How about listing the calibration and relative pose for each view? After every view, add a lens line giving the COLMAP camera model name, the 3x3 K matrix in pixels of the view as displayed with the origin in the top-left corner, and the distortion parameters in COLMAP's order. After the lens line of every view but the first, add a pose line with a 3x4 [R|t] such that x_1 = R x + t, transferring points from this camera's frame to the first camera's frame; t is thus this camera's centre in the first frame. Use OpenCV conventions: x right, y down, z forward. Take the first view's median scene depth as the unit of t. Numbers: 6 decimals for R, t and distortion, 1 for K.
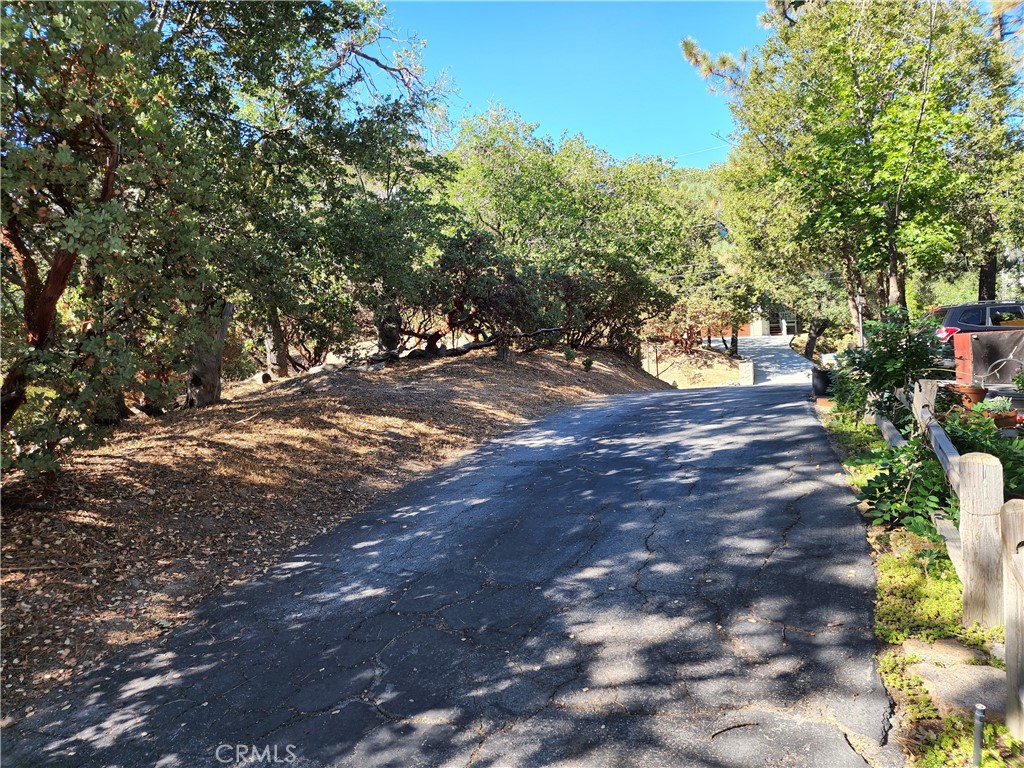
lens RADIAL K [[687.5, 0, 506.9], [0, 687.5, 381.9], [0, 0, 1]] dist [0.029465, -0.024625]
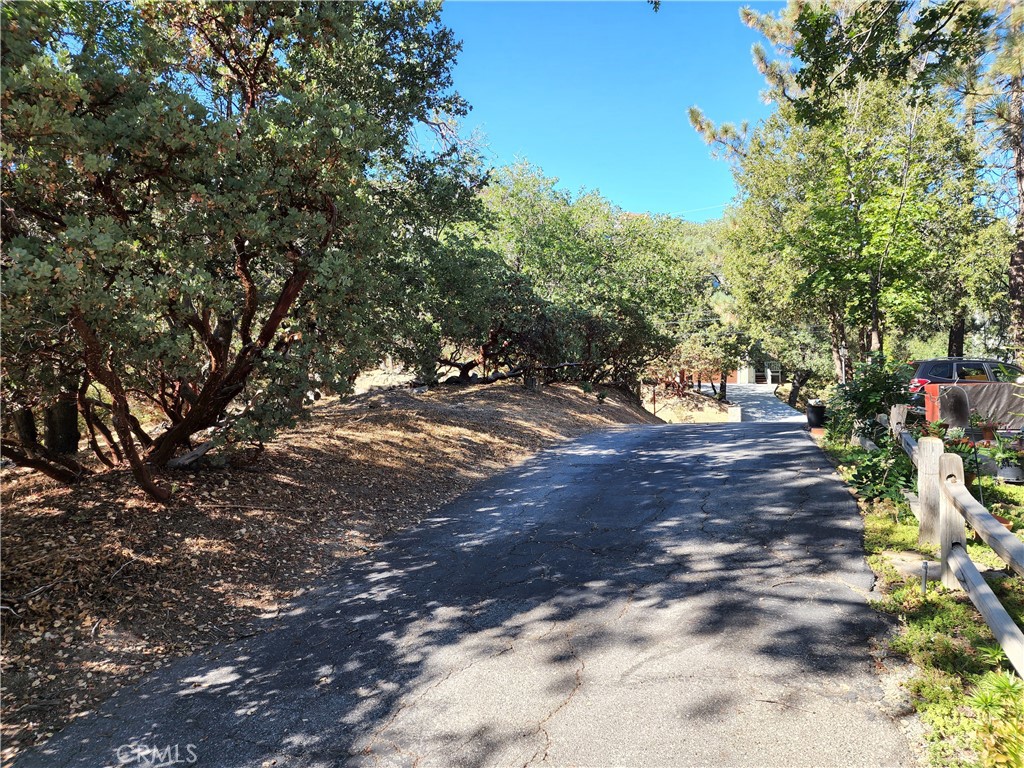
lens RADIAL K [[687.5, 0, 518.7], [0, 687.5, 393.3], [0, 0, 1]] dist [0.029465, -0.024625]
pose [[0.998247, 0.044595, 0.038922, -0.068550], [-0.043020, 0.998257, -0.040411, 0.020888], [-0.040656, 0.038666, 0.998425, -0.114812]]
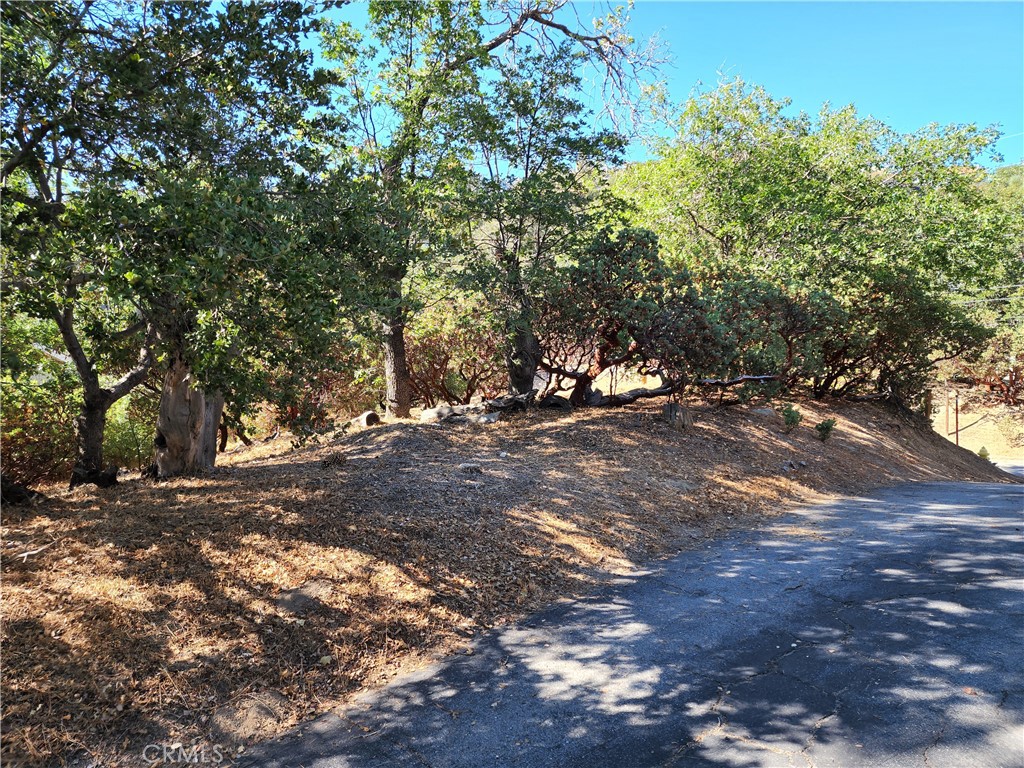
lens RADIAL K [[687.5, 0, 510.1], [0, 687.5, 375.7], [0, 0, 1]] dist [0.029465, -0.024625]
pose [[0.930295, 0.058768, -0.362074, 0.086011], [-0.070837, 0.997285, -0.020138, -0.050412], [0.359907, 0.044382, 0.931932, 0.308483]]
